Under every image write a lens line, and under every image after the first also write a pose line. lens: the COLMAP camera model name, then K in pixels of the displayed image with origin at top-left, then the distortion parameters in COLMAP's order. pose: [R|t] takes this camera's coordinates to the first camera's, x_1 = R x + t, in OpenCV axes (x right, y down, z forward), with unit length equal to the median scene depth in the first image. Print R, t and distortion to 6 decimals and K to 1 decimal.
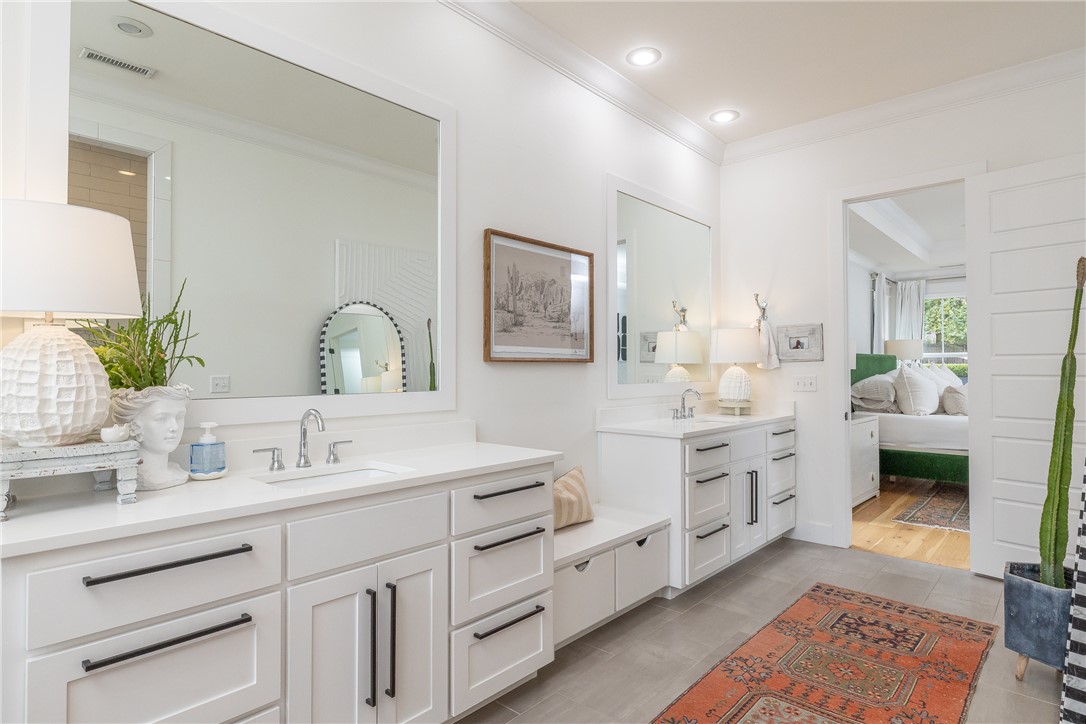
lens RADIAL K [[590.8, 0, 543.0], [0, 590.8, 362.0], [0, 0, 1]] dist [0.004175, 0.000229]
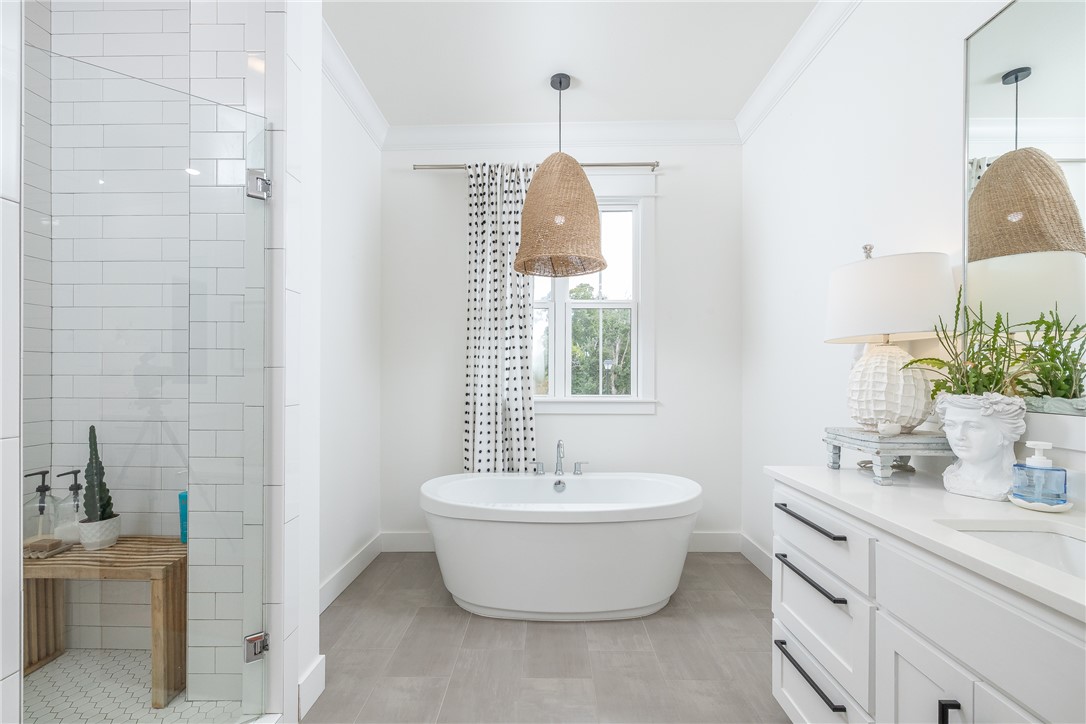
lens RADIAL K [[460.8, 0, 543.0], [0, 460.8, 362.0], [0, 0, 1]] dist [-0.002337, -0.000164]
pose [[-0.756497, -0.032444, -0.653191, 0.484839], [0.007903, 0.998242, -0.058737, 0.023347], [0.653949, -0.049597, -0.754911, 1.219370]]
